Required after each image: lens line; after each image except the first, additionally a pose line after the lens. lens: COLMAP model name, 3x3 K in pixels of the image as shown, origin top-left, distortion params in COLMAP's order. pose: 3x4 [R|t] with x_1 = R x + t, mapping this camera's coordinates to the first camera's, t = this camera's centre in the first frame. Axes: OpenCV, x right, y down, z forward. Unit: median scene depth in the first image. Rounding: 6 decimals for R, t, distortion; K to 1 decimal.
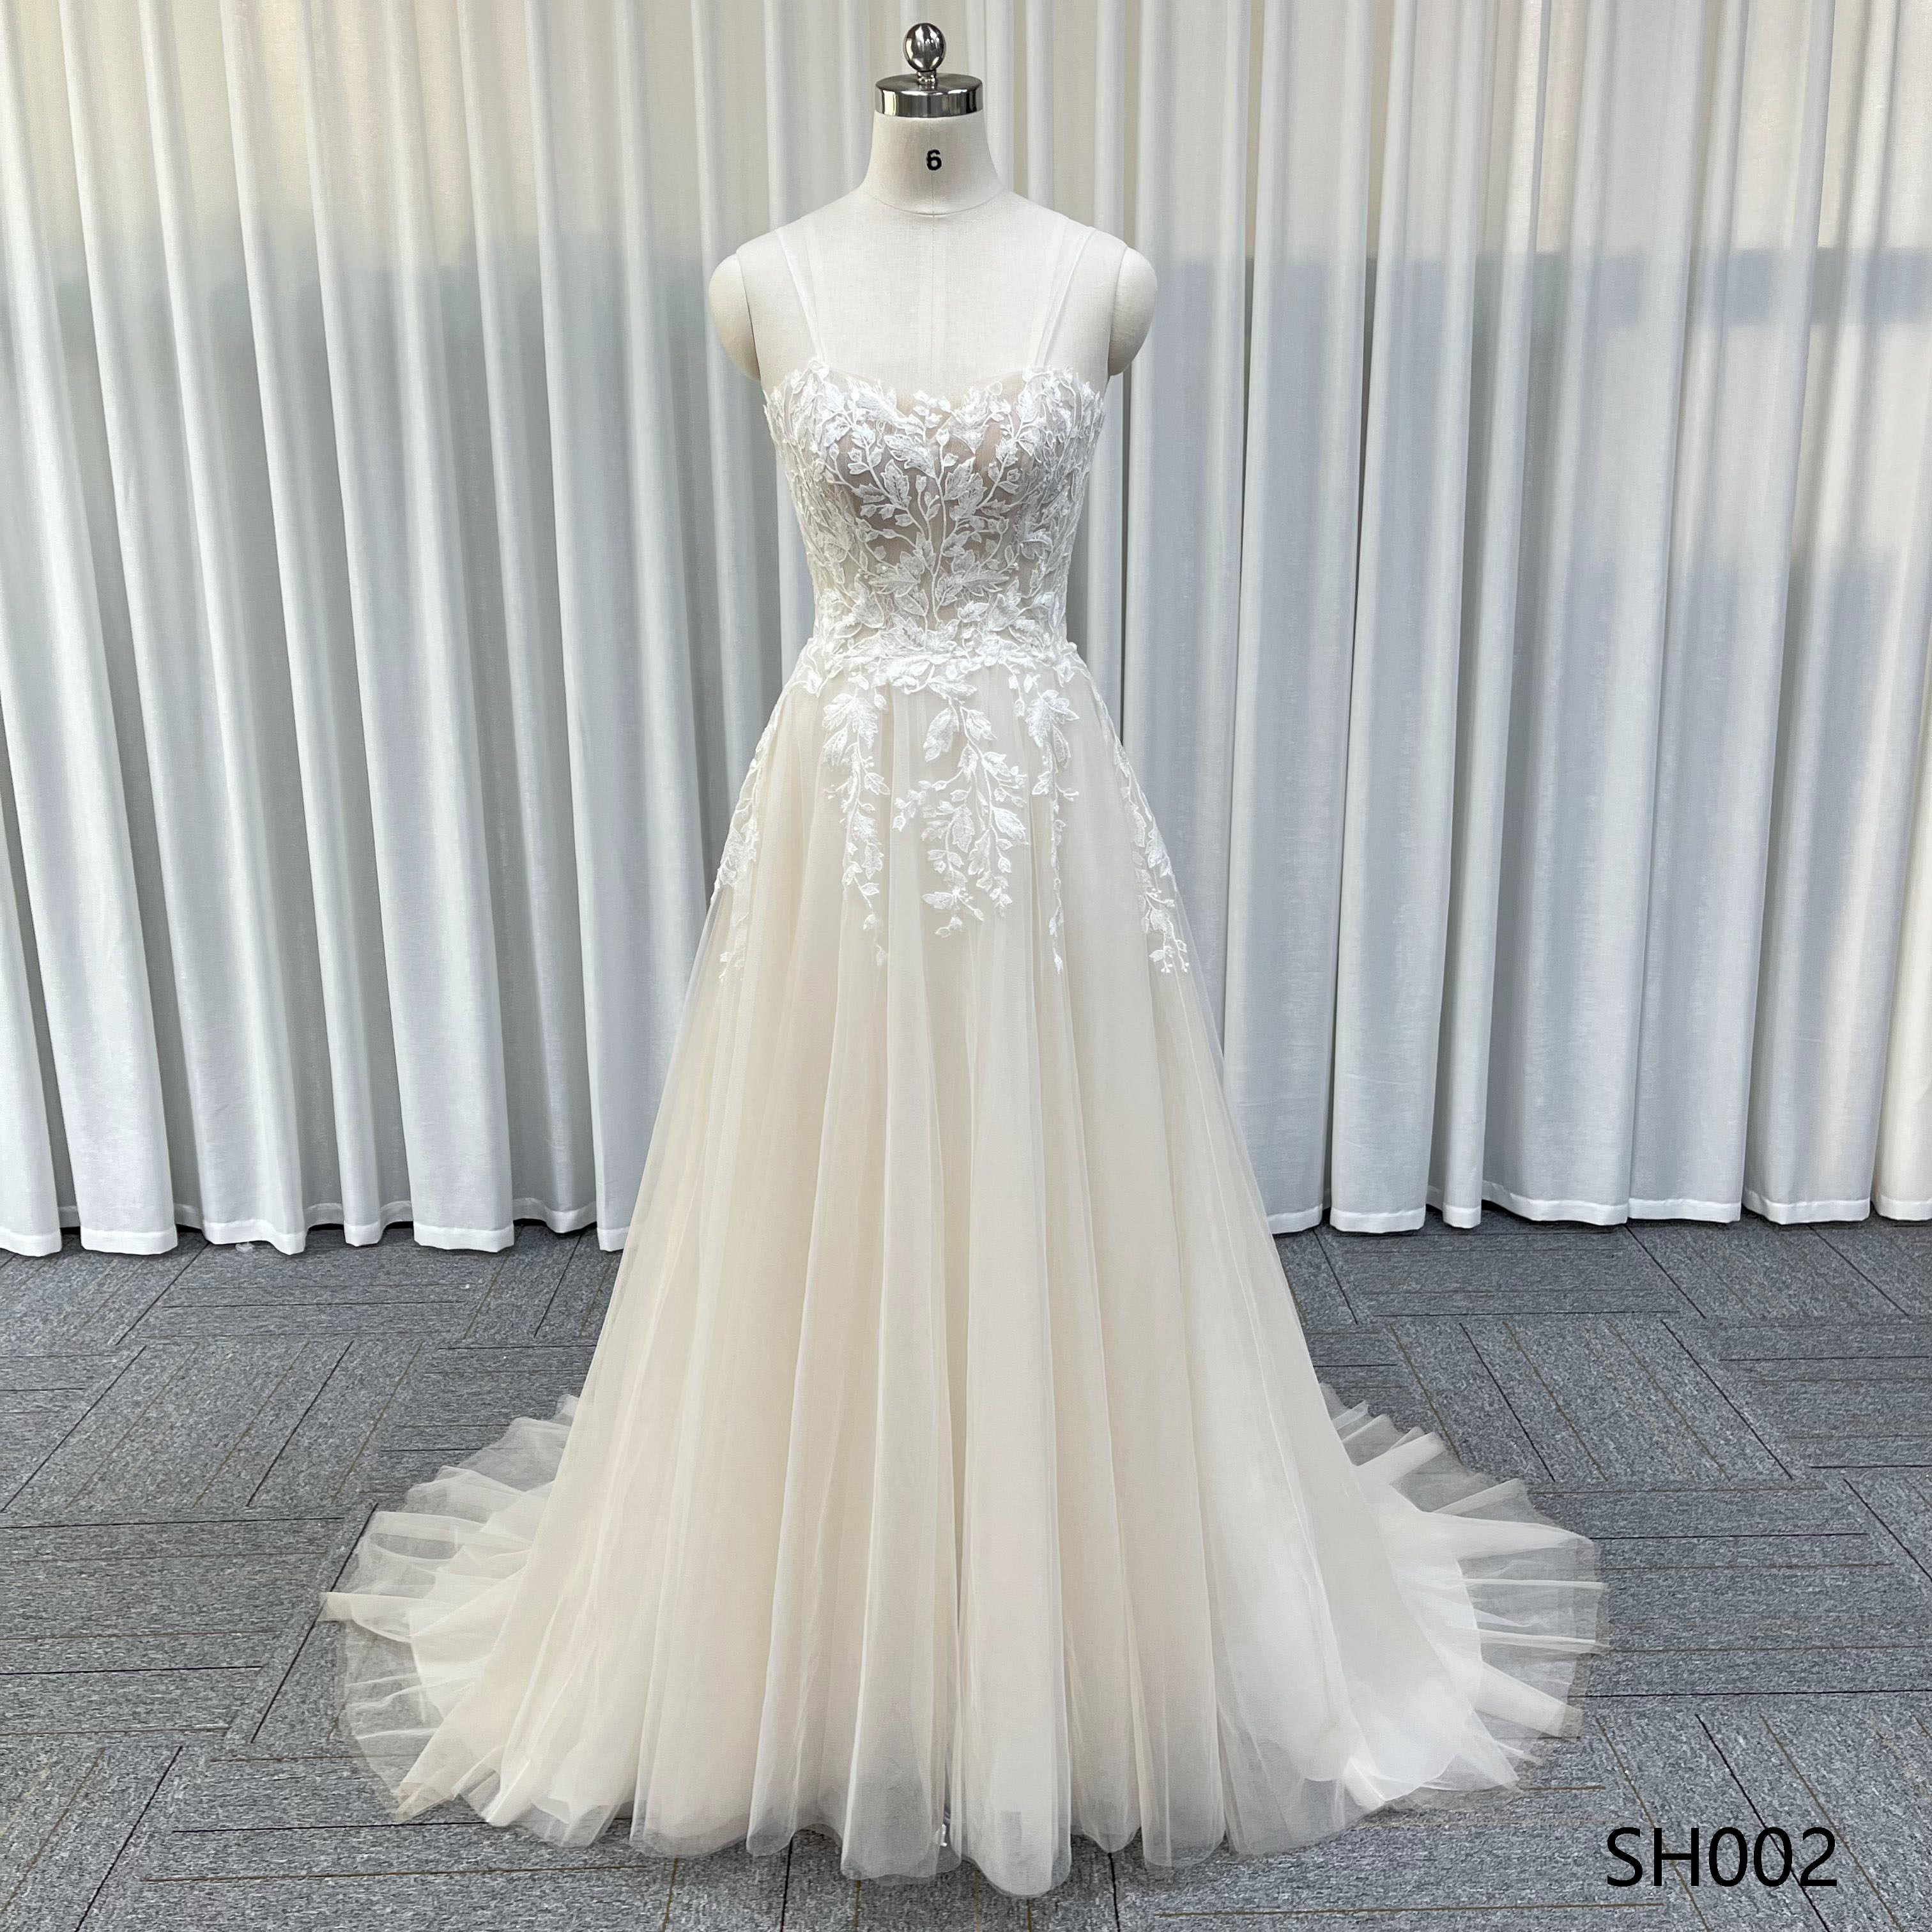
lens RADIAL K [[1991.1, 0, 974.9], [0, 1991.1, 1007.8], [0, 0, 1]] dist [0.034547, 0.000000]
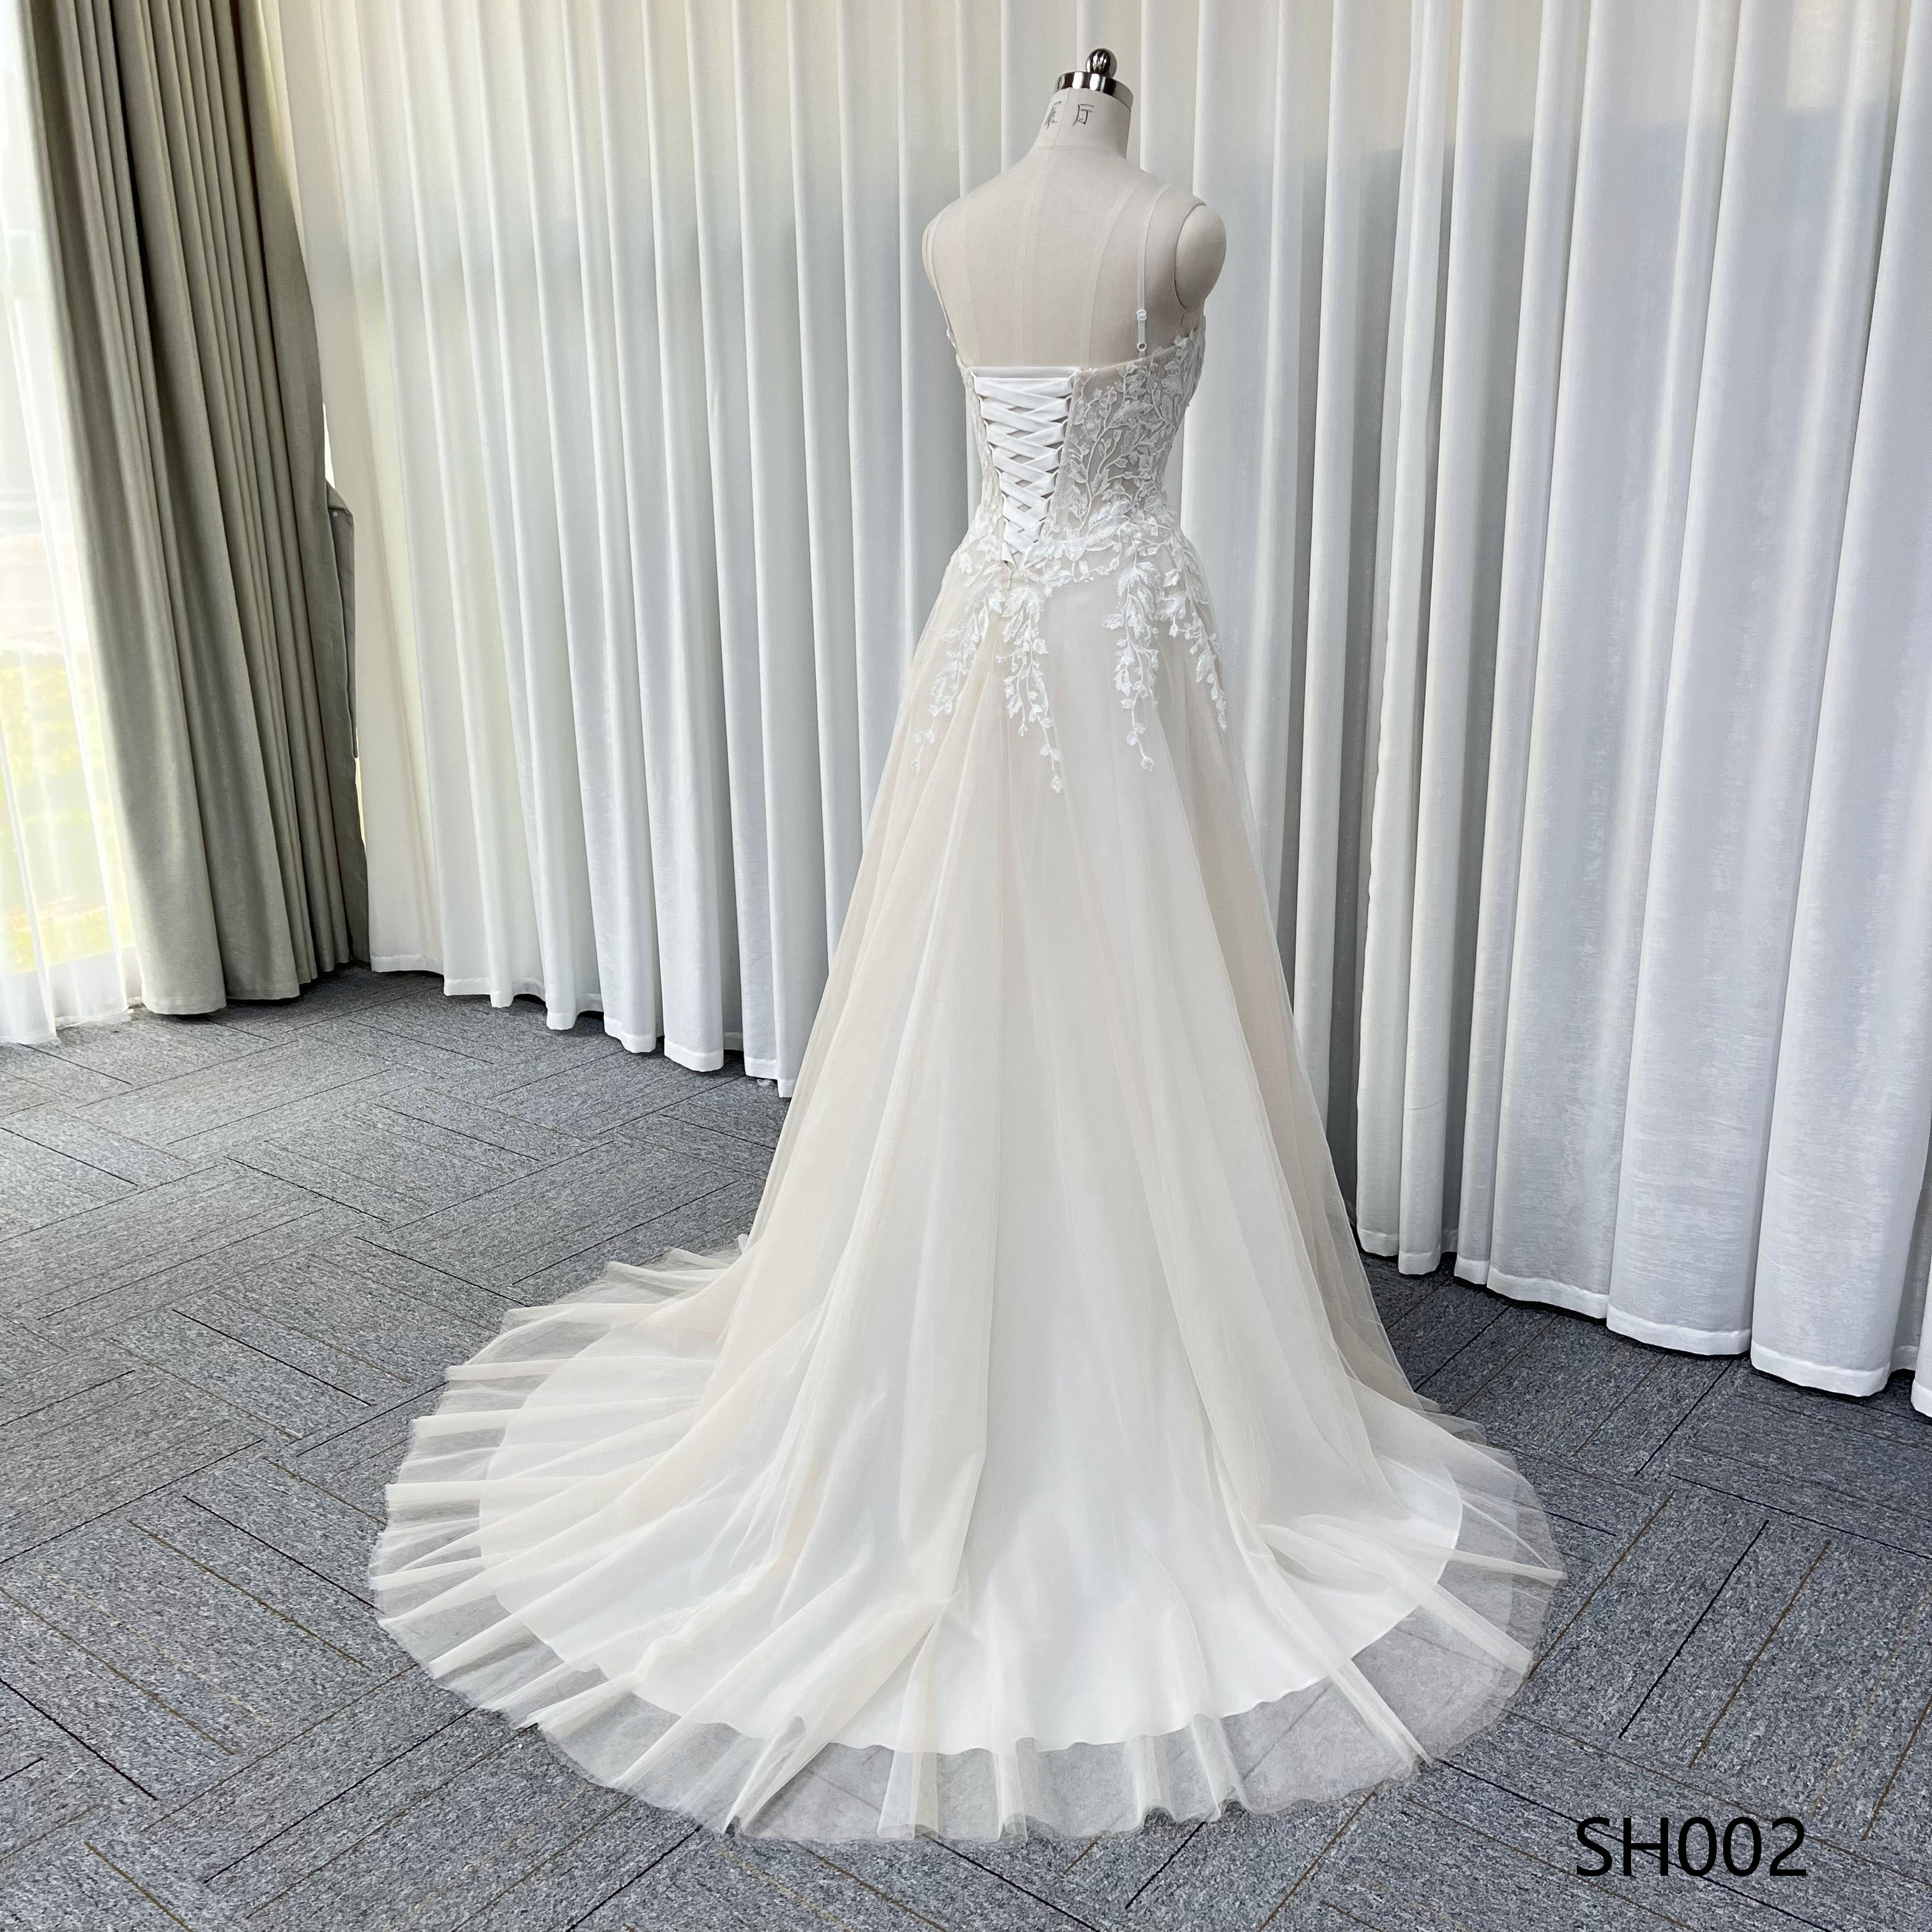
lens RADIAL K [[1991.1, 0, 975.1], [0, 1991.1, 980.0], [0, 0, 1]] dist [0.034547, 0.000000]
pose [[0.769851, 0.186151, -0.610472, 0.783420], [-0.168682, 0.981852, 0.086676, -0.106617], [0.615529, 0.036248, 0.787281, 0.369743]]
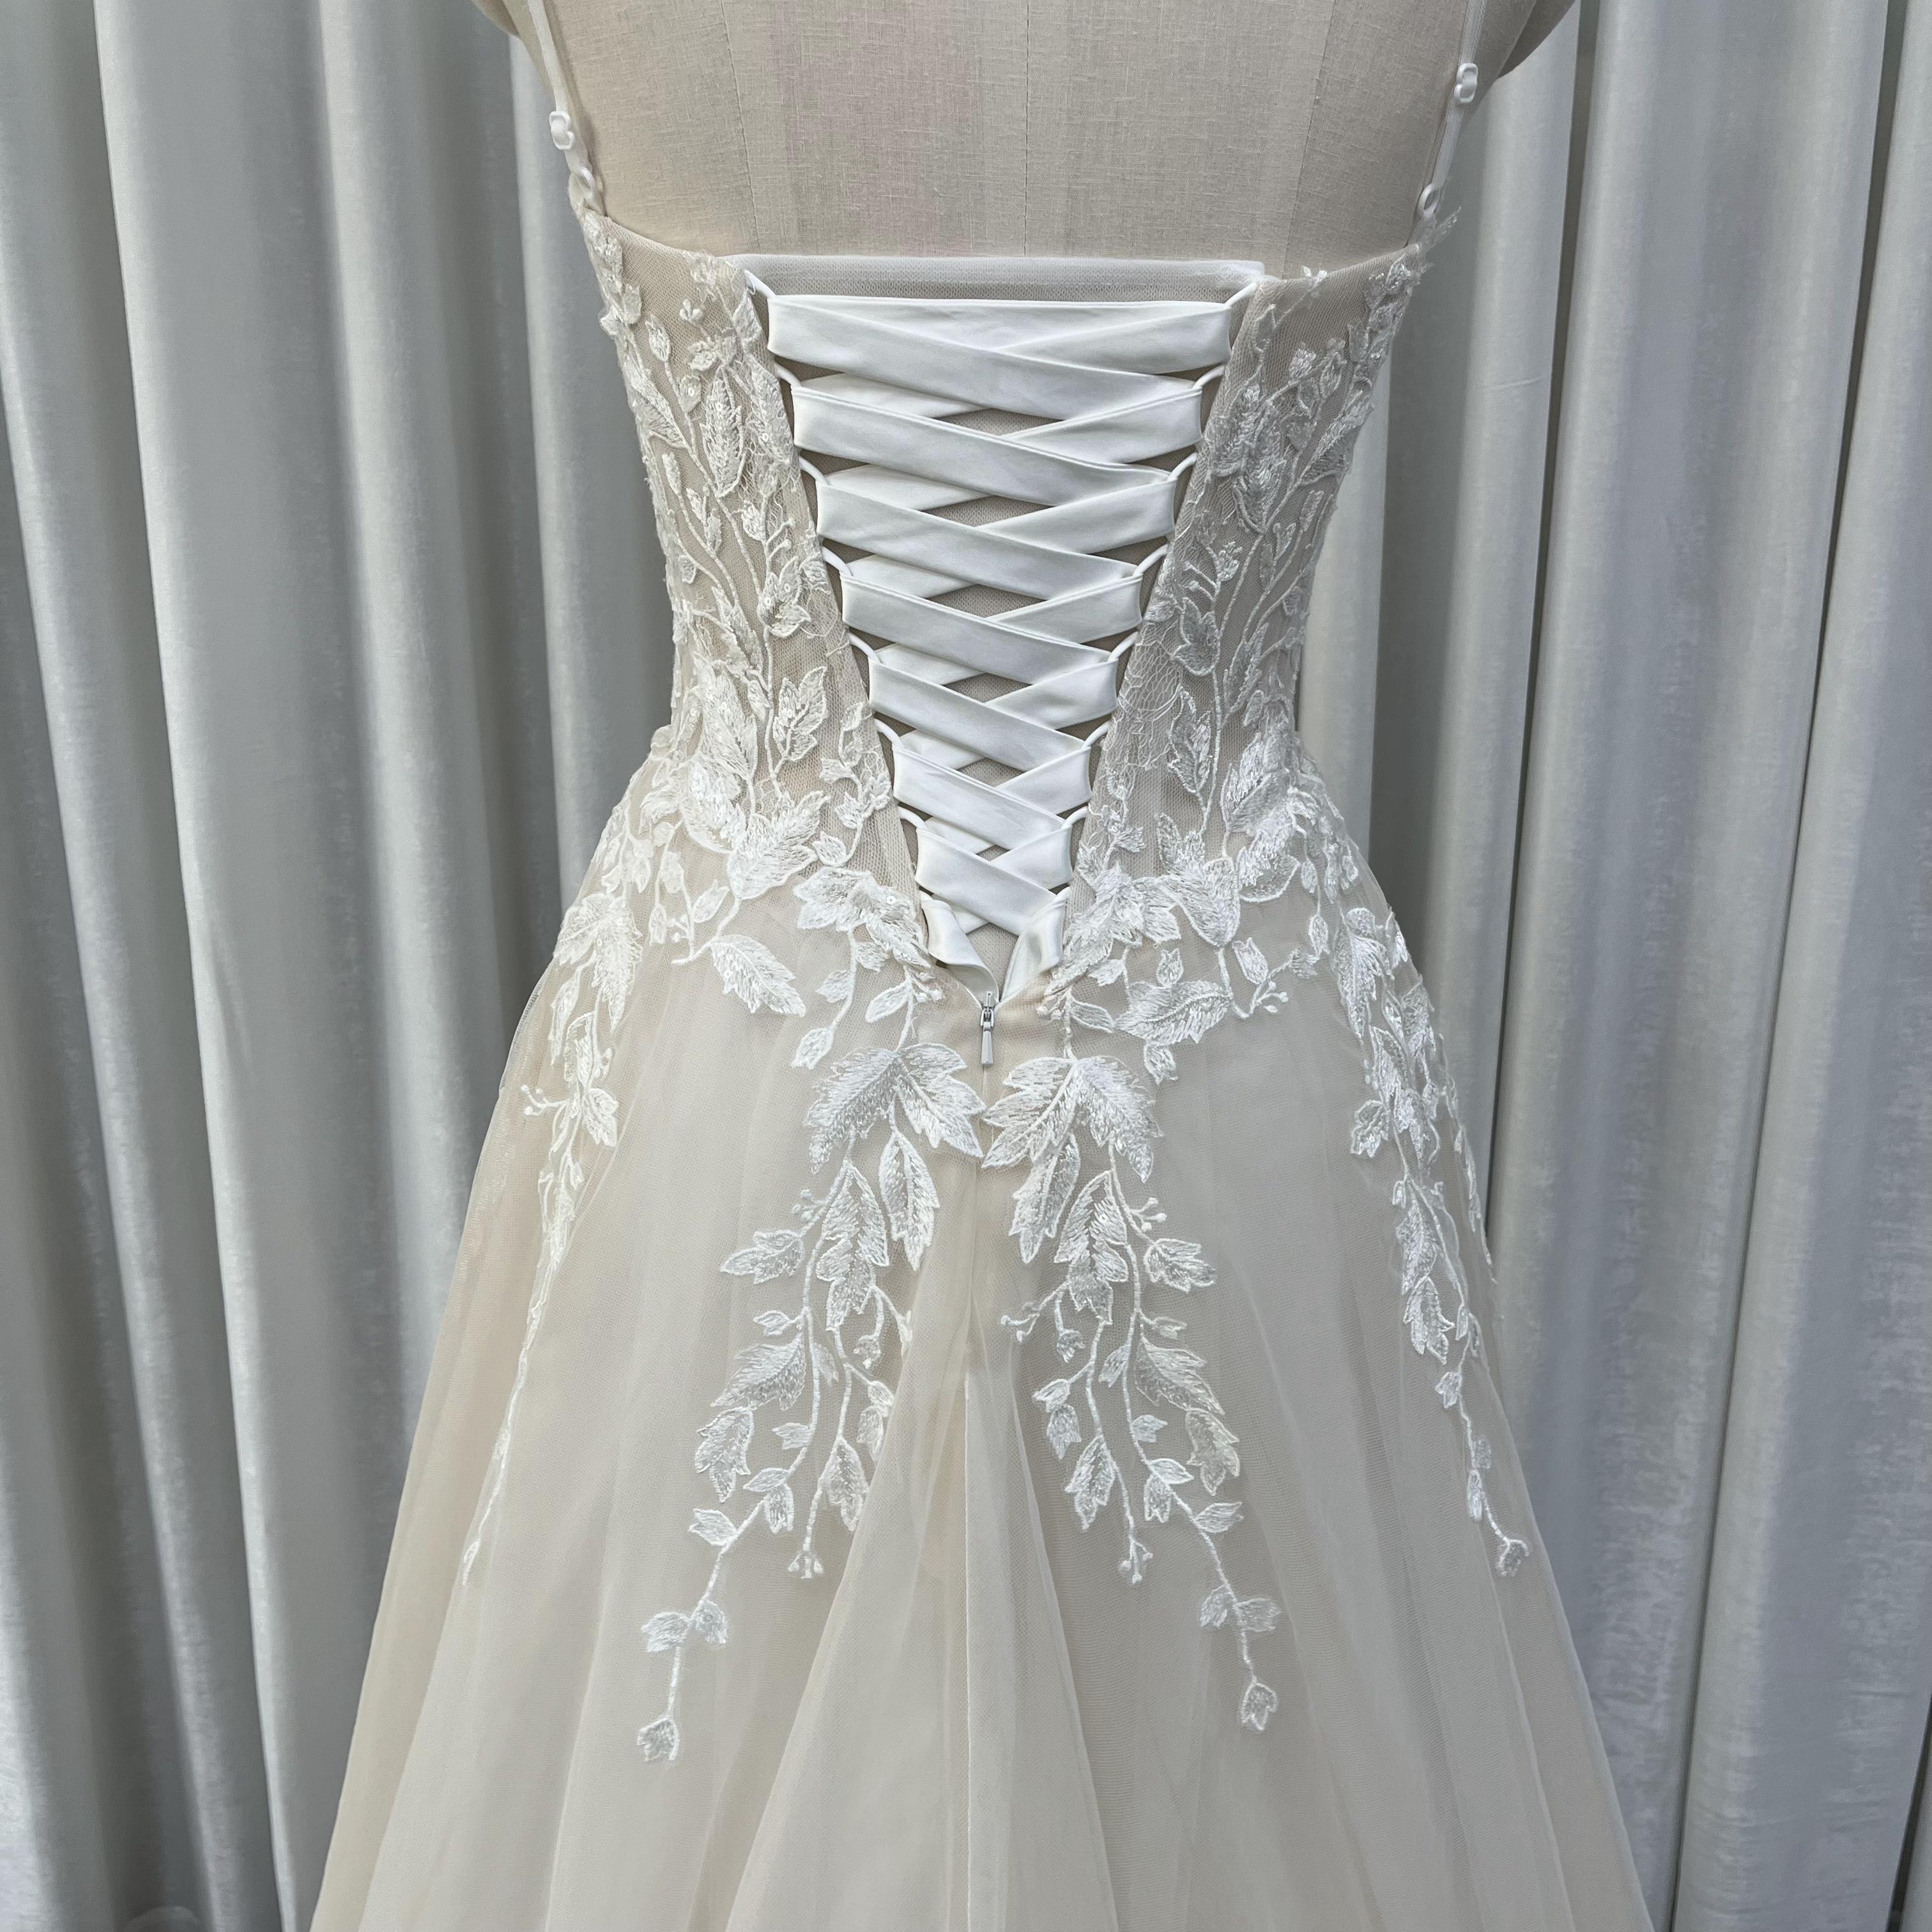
lens RADIAL K [[1991.1, 0, 982.8], [0, 1991.1, 942.1], [0, 0, 1]] dist [0.034547, 0.000000]
pose [[0.999772, 0.016719, -0.013288, -0.059385], [-0.016753, 0.999857, -0.002403, -0.273500], [0.013246, 0.002625, 0.999909, 1.058078]]
